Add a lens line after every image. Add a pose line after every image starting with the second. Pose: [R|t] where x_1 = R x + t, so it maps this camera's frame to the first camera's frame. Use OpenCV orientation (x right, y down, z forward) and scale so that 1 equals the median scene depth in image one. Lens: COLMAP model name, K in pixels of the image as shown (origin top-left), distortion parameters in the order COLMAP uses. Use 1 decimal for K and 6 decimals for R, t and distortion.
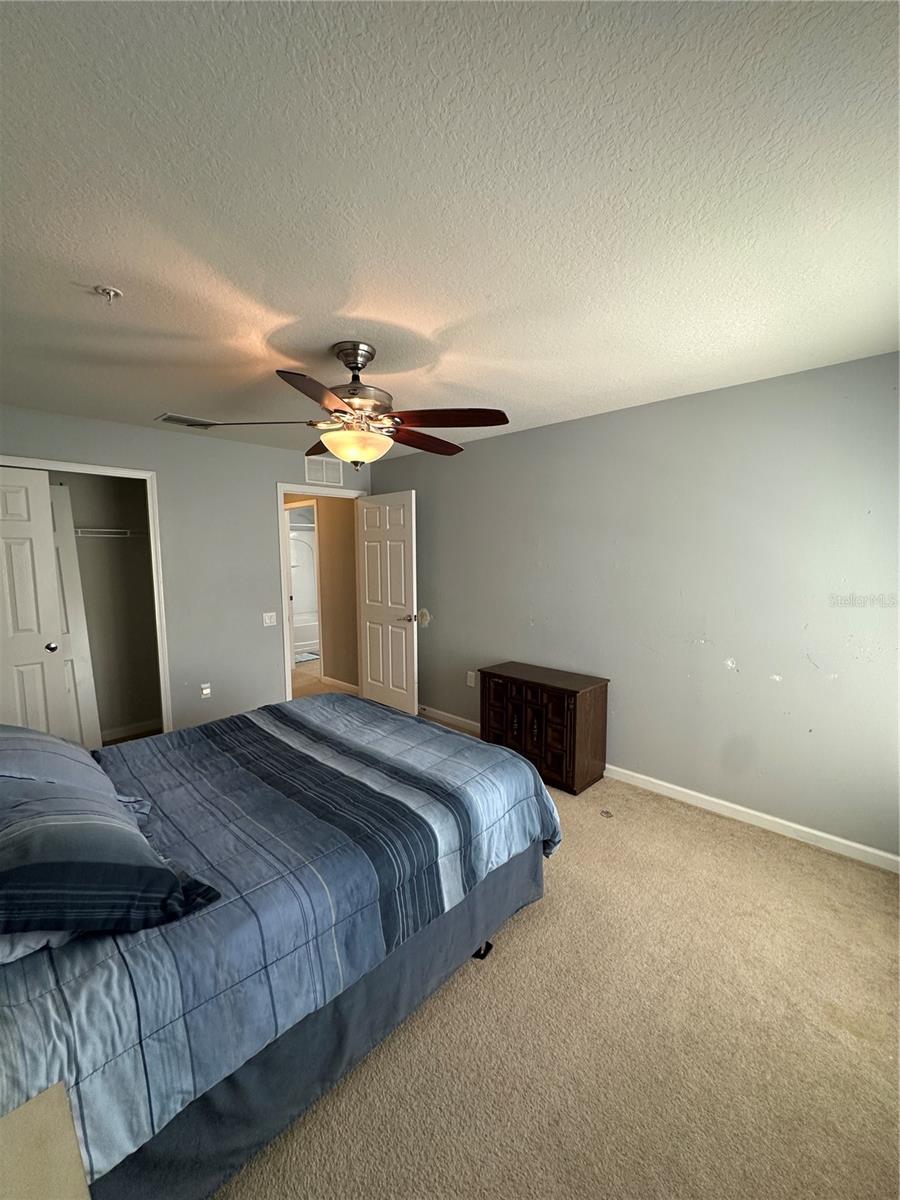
lens RADIAL K [[479.6, 0, 452.4], [0, 479.6, 600.9], [0, 0, 1]] dist [0.000006, 0.000262]
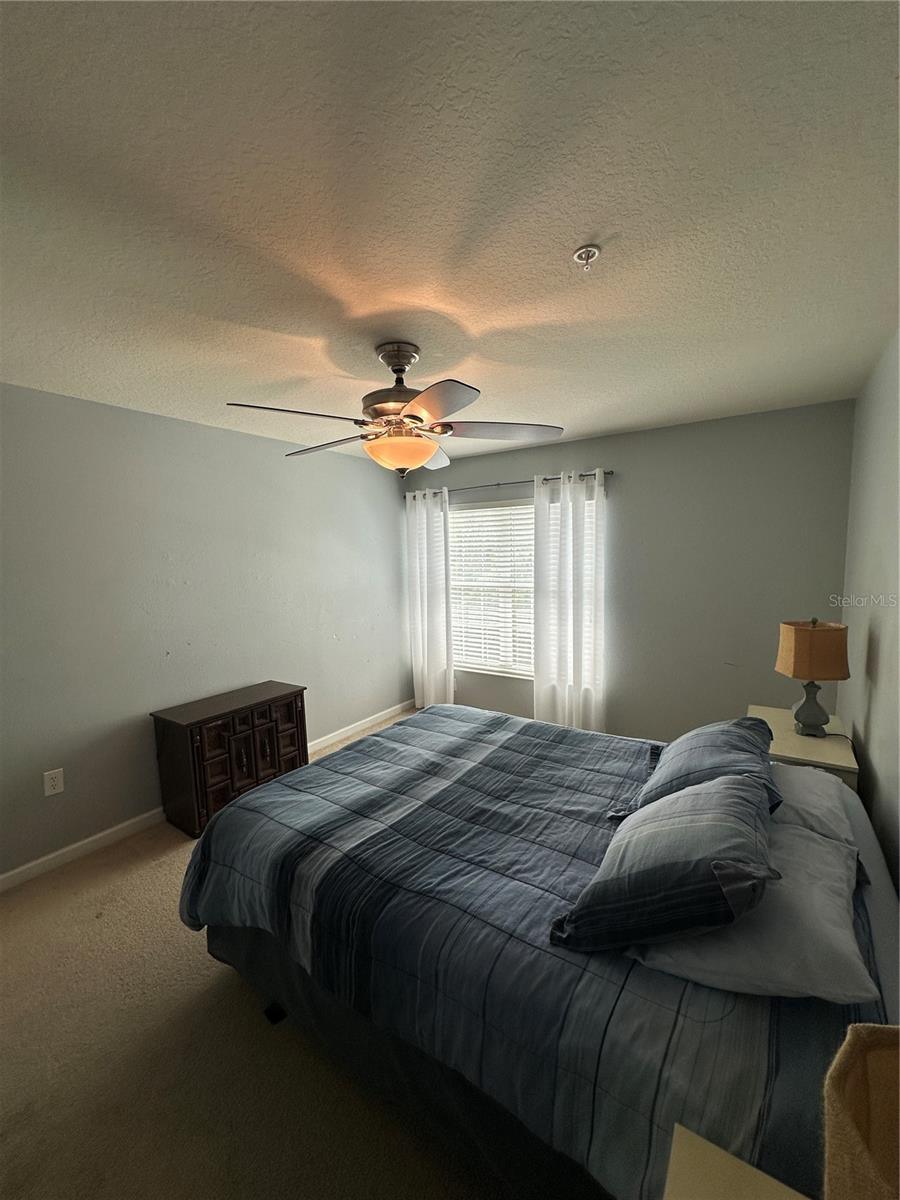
lens RADIAL K [[479.6, 0, 452.4], [0, 479.6, 600.9], [0, 0, 1]] dist [0.000006, 0.000262]
pose [[-0.174905, -0.089439, 0.980515, -1.126828], [0.124430, 0.985873, 0.112124, -0.120988], [-0.976691, 0.141616, -0.161305, 1.052944]]
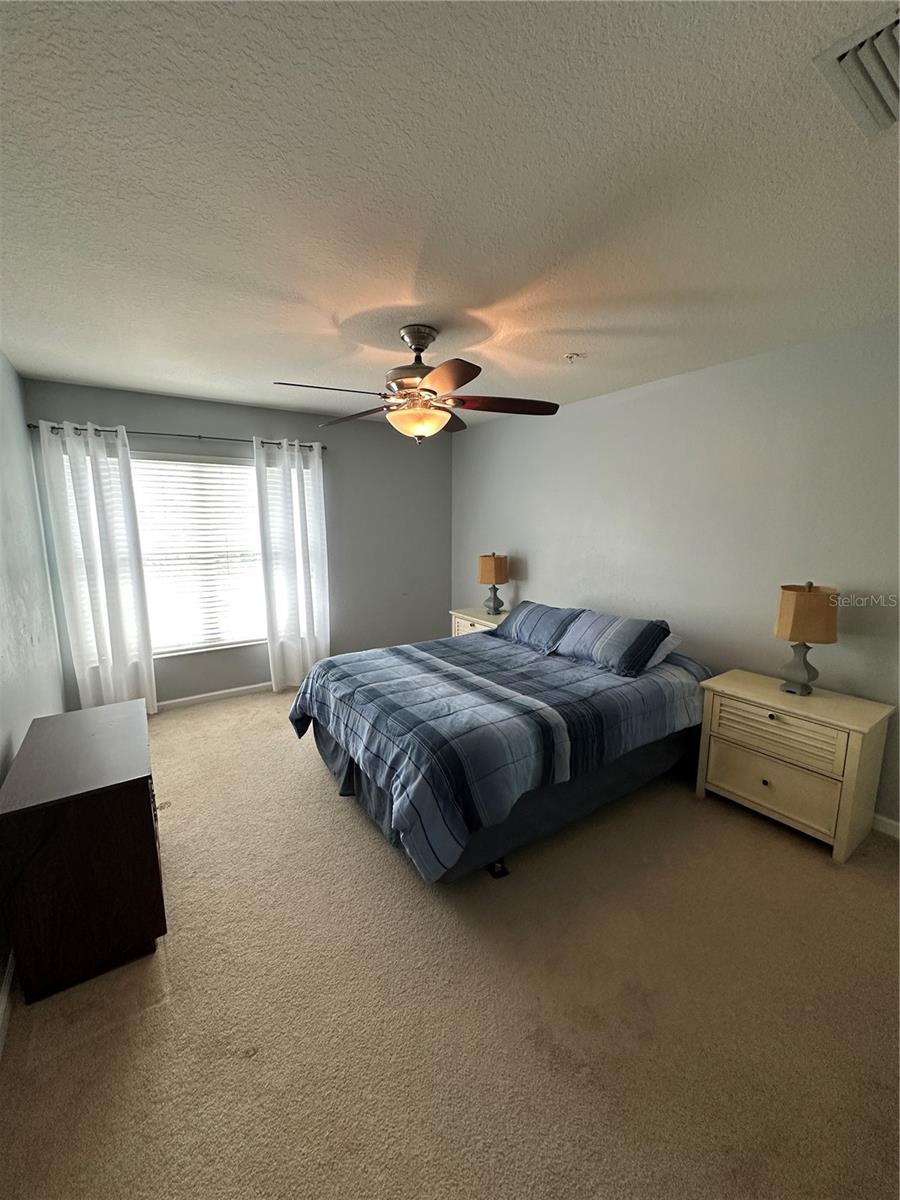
lens RADIAL K [[479.6, 0, 452.4], [0, 479.6, 600.9], [0, 0, 1]] dist [0.000006, 0.000262]
pose [[-0.979963, -0.026104, 0.197459, -0.484128], [0.027882, 0.963634, 0.265766, -0.205702], [-0.197216, 0.265946, -0.943599, 2.056297]]
